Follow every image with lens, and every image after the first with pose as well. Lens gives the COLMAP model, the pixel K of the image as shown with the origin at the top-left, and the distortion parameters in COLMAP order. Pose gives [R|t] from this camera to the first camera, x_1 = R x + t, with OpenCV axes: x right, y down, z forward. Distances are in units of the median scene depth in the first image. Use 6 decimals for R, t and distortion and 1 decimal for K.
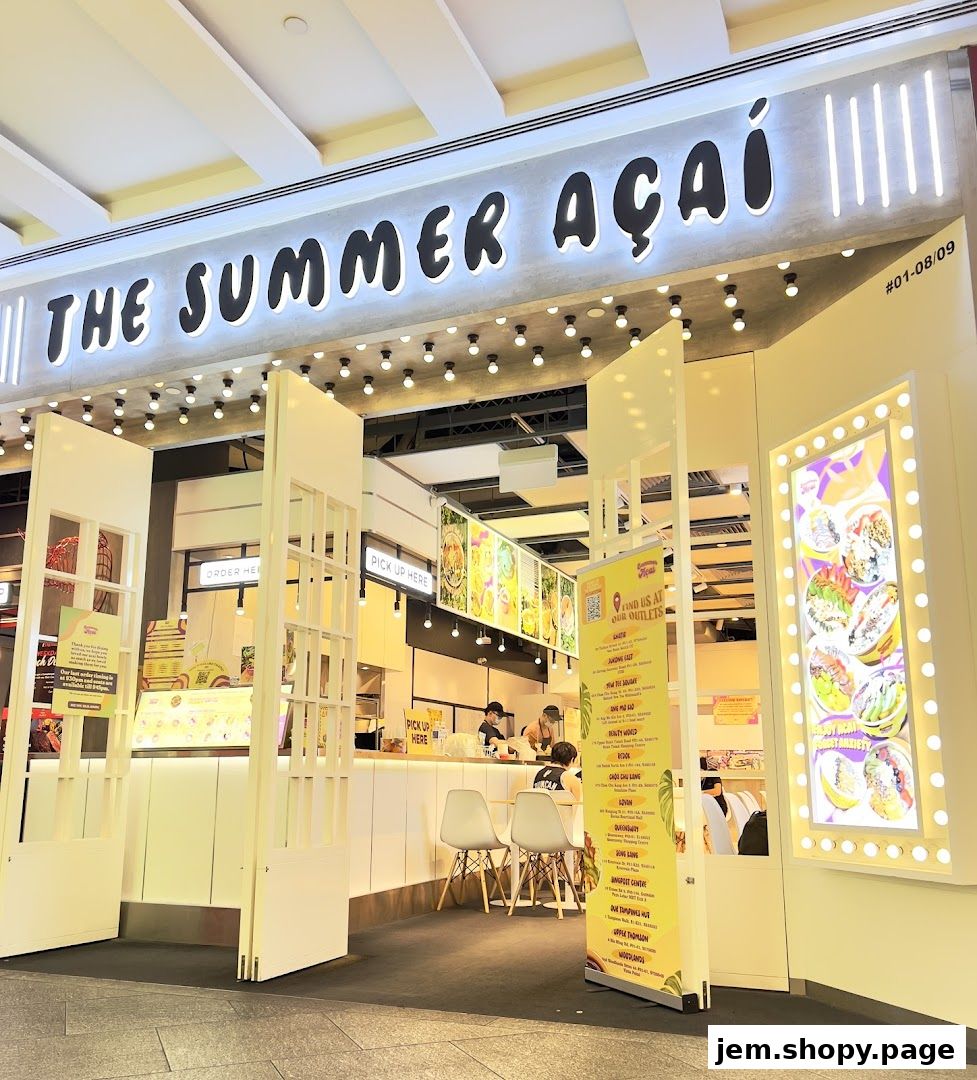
lens RADIAL K [[962.8, 0, 519.5], [0, 962.8, 572.7], [0, 0, 1]] dist [0.016273, -0.022639]
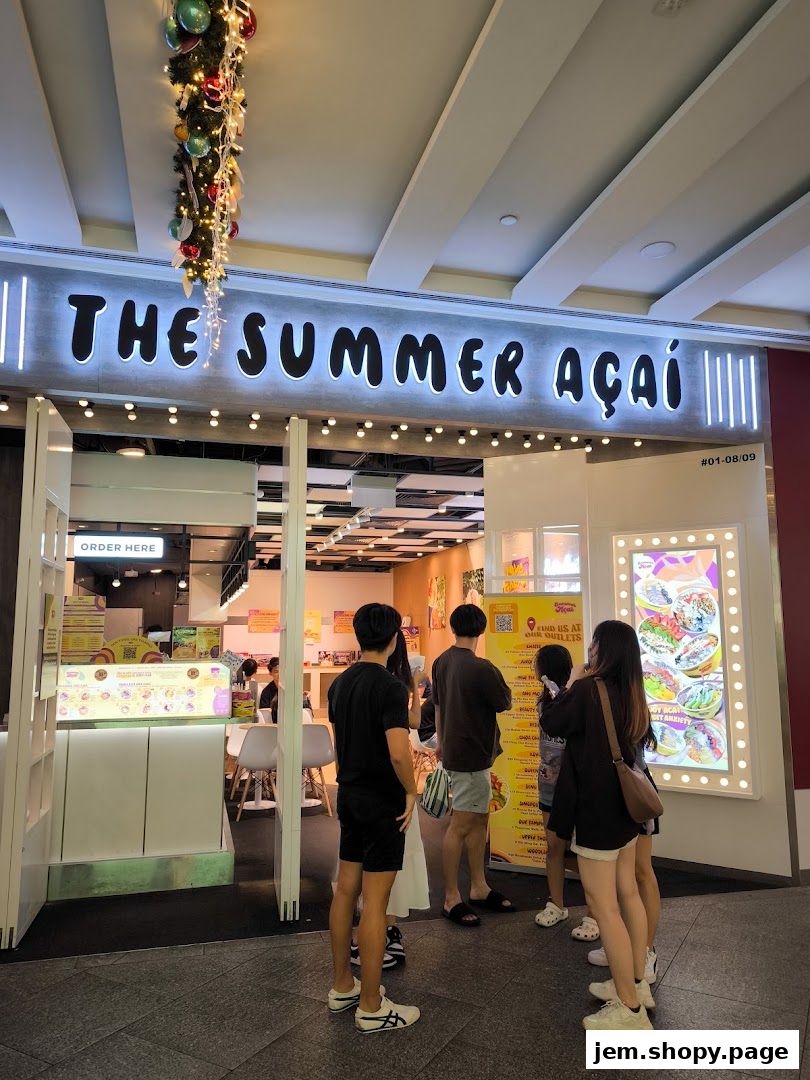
lens RADIAL K [[749.9, 0, 415.8], [0, 749.9, 533.9], [0, 0, 1]] dist [0.032804, -0.018463]
pose [[0.800421, 0.084585, 0.593440, -0.790894], [-0.127523, 0.991360, 0.030698, -0.128226], [-0.585716, -0.100248, 0.804293, 0.164053]]
